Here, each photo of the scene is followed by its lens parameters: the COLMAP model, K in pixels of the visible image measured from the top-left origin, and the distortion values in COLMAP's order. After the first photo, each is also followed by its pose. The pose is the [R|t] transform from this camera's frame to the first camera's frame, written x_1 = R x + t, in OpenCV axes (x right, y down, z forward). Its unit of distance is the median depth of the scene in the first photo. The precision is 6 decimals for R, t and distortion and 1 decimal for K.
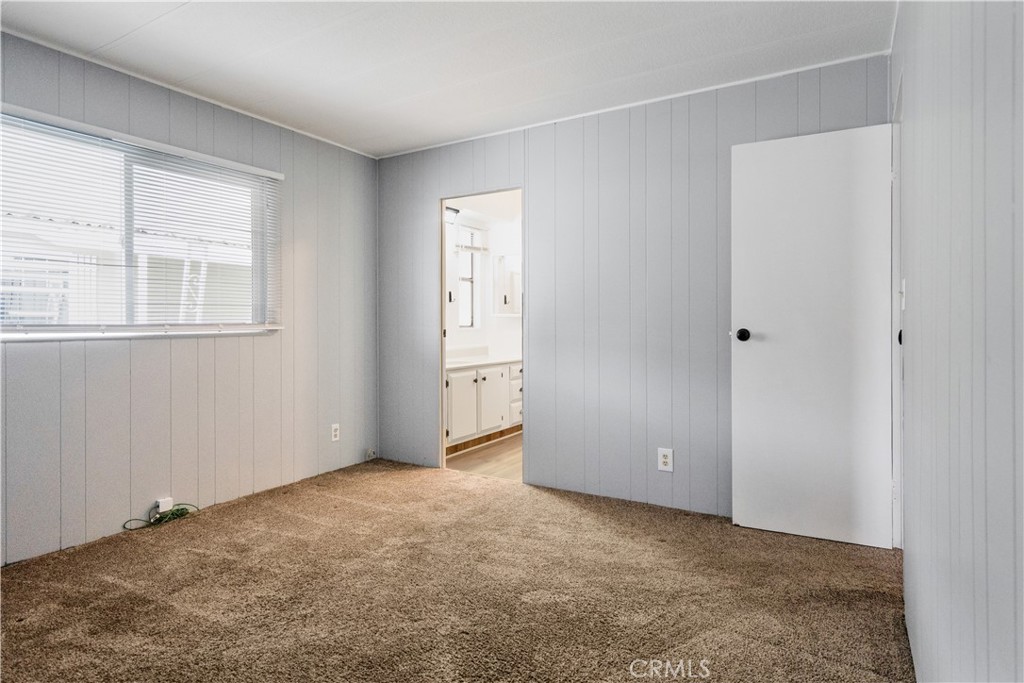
lens RADIAL K [[560.6, 0, 512.2], [0, 560.6, 324.3], [0, 0, 1]] dist [0.000870, 0.000229]
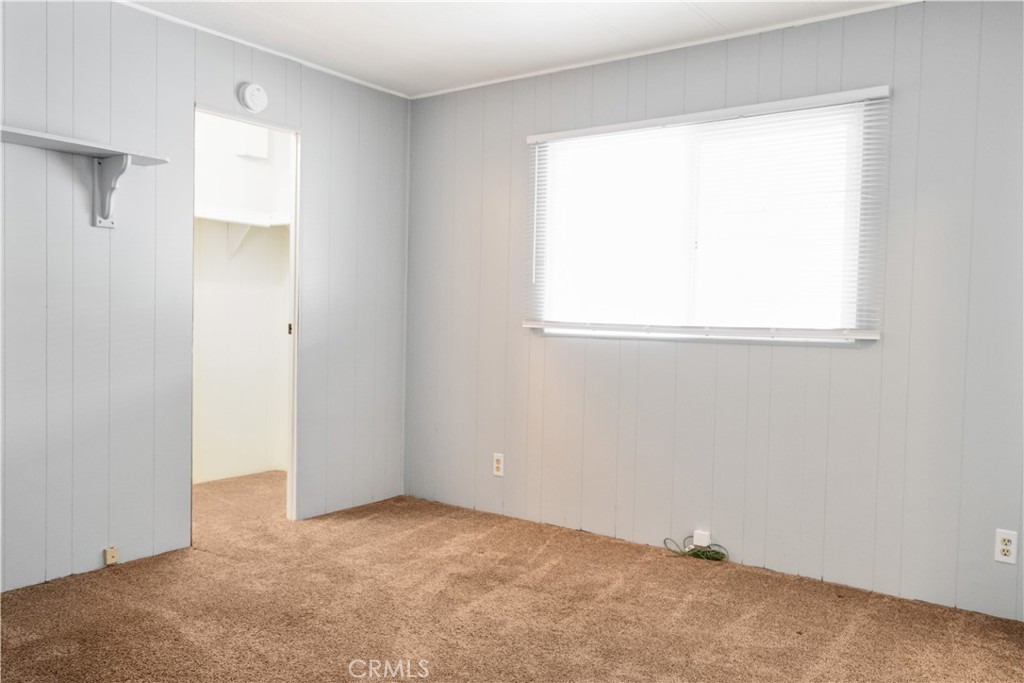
lens RADIAL K [[808.9, 0, 512.0], [0, 808.9, 341.5], [0, 0, 1]] dist [0.004354, 0.001915]
pose [[-0.095635, 0.031909, -0.994905, 0.564086], [-0.026183, 0.999060, 0.034559, -0.010153], [0.995072, 0.029354, -0.094709, 0.749087]]
